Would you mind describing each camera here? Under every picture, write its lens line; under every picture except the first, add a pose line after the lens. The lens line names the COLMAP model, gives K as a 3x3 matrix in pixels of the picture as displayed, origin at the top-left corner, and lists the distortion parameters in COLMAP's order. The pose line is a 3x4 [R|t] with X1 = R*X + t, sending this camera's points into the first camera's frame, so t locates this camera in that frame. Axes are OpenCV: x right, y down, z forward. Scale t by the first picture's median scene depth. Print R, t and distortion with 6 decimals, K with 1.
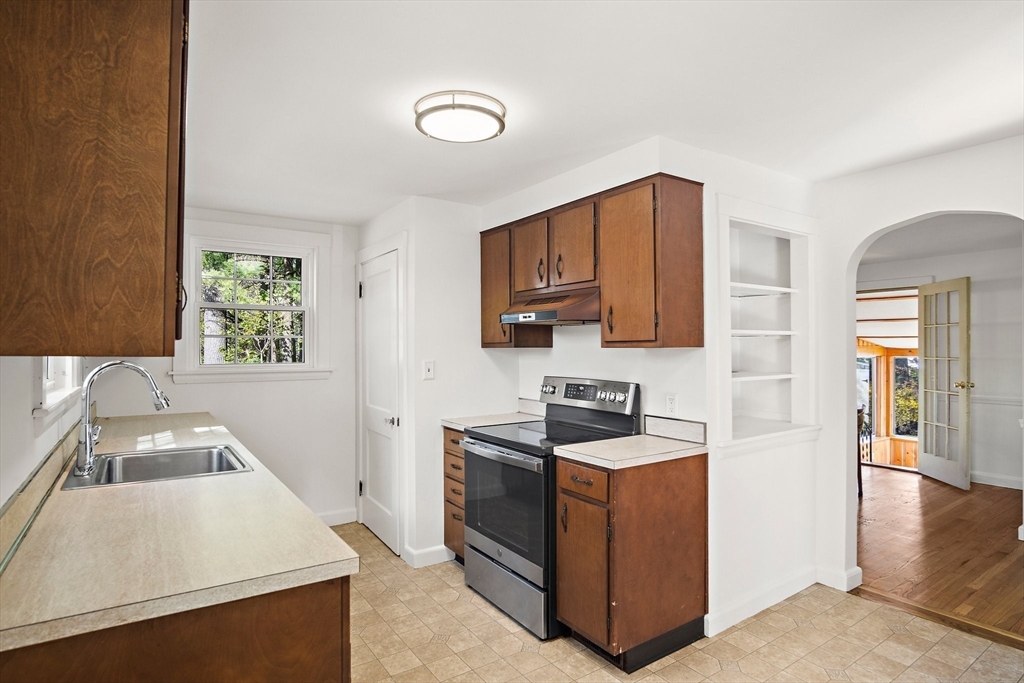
lens RADIAL K [[551.3, 0, 510.5], [0, 551.3, 336.6], [0, 0, 1]] dist [-0.001556, 0.000797]
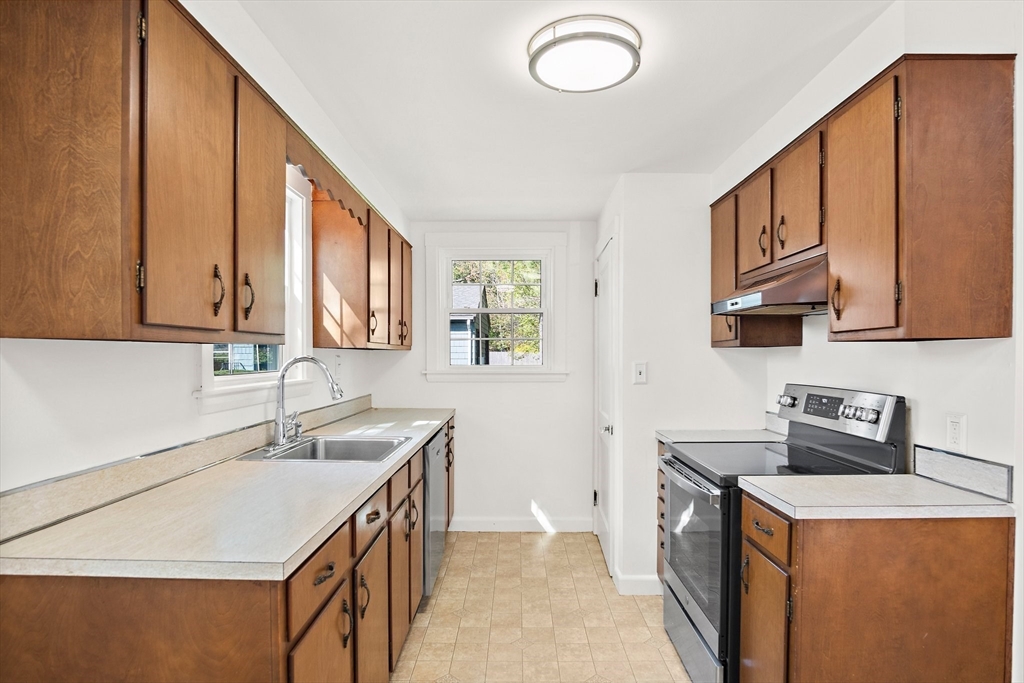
lens RADIAL K [[562.2, 0, 513.0], [0, 562.2, 362.4], [0, 0, 1]] dist [-0.011127, 0.001315]
pose [[0.826309, 0.006733, -0.563177, 0.258130], [0.010500, 0.999571, 0.027356, 0.025062], [0.563120, -0.028518, 0.825883, 0.221111]]
